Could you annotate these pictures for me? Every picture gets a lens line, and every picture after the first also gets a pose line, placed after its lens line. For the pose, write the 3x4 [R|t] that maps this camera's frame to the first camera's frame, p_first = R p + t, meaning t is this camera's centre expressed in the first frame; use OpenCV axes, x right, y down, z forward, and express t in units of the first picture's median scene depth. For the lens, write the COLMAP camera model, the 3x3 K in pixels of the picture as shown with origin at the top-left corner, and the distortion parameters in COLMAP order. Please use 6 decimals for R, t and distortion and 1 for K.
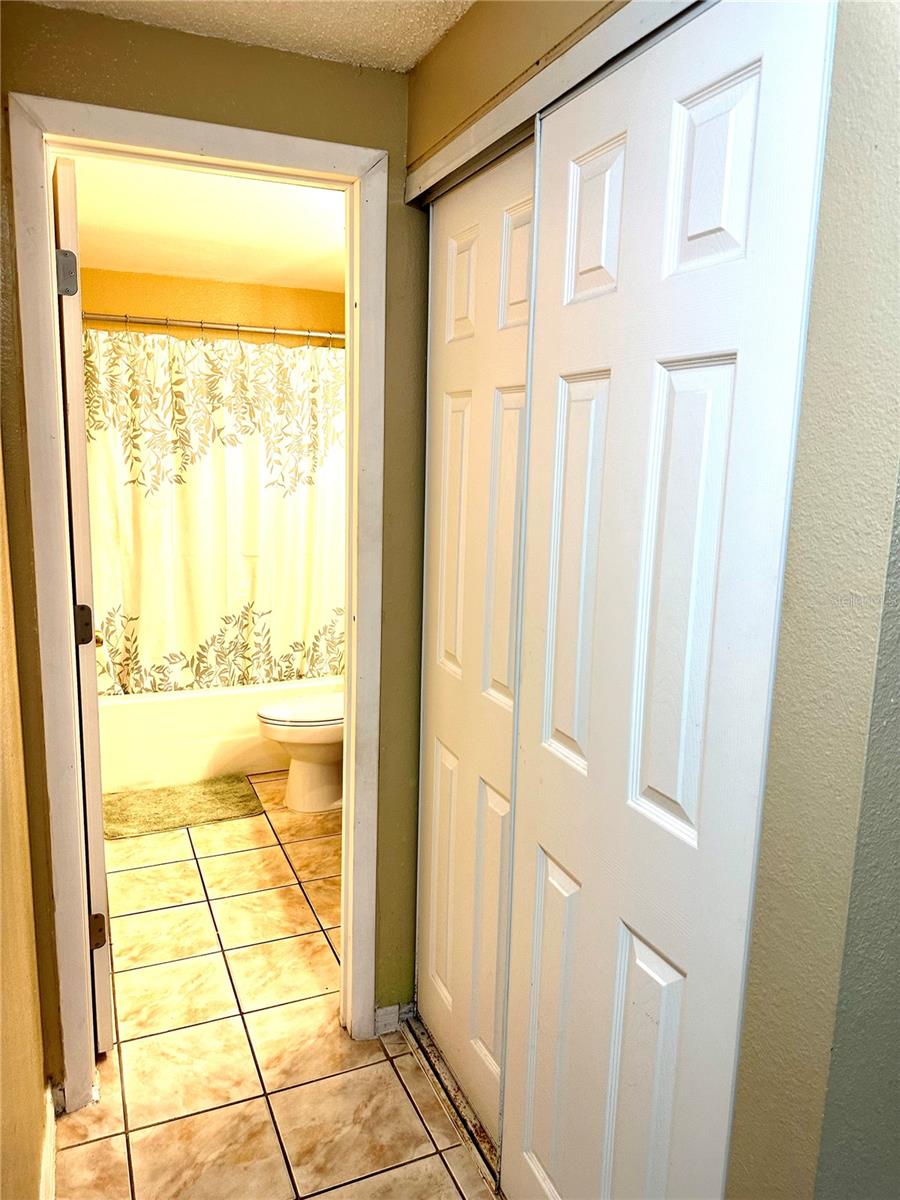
lens RADIAL K [[832.5, 0, 449.9], [0, 832.5, 600.2], [0, 0, 1]] dist [0.023299, -0.052971]
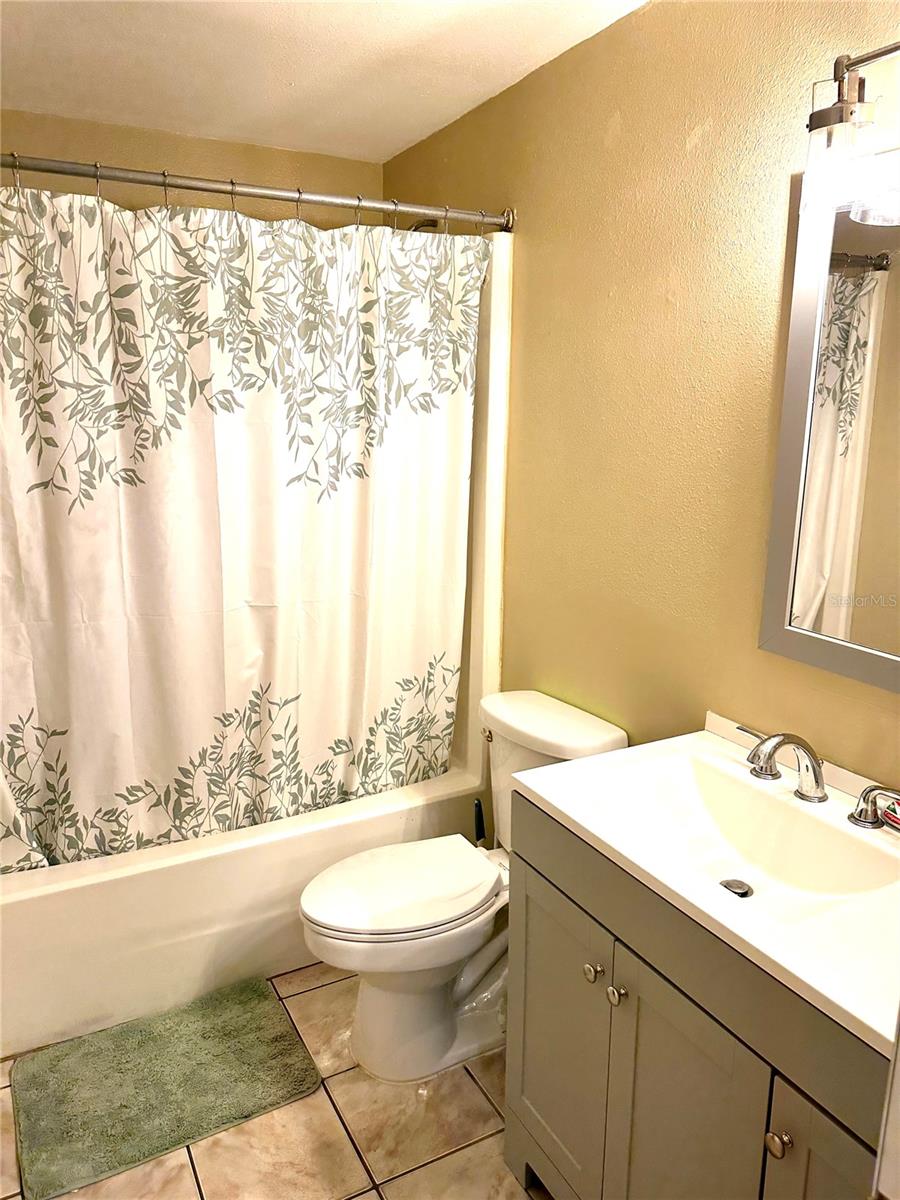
lens RADIAL K [[832.5, 0, 427.0], [0, 832.5, 595.6], [0, 0, 1]] dist [0.023299, -0.052971]
pose [[0.997501, -0.038230, 0.059420, -0.165193], [0.036059, 0.998657, 0.037193, -0.079556], [-0.060762, -0.034958, 0.997540, 0.437760]]
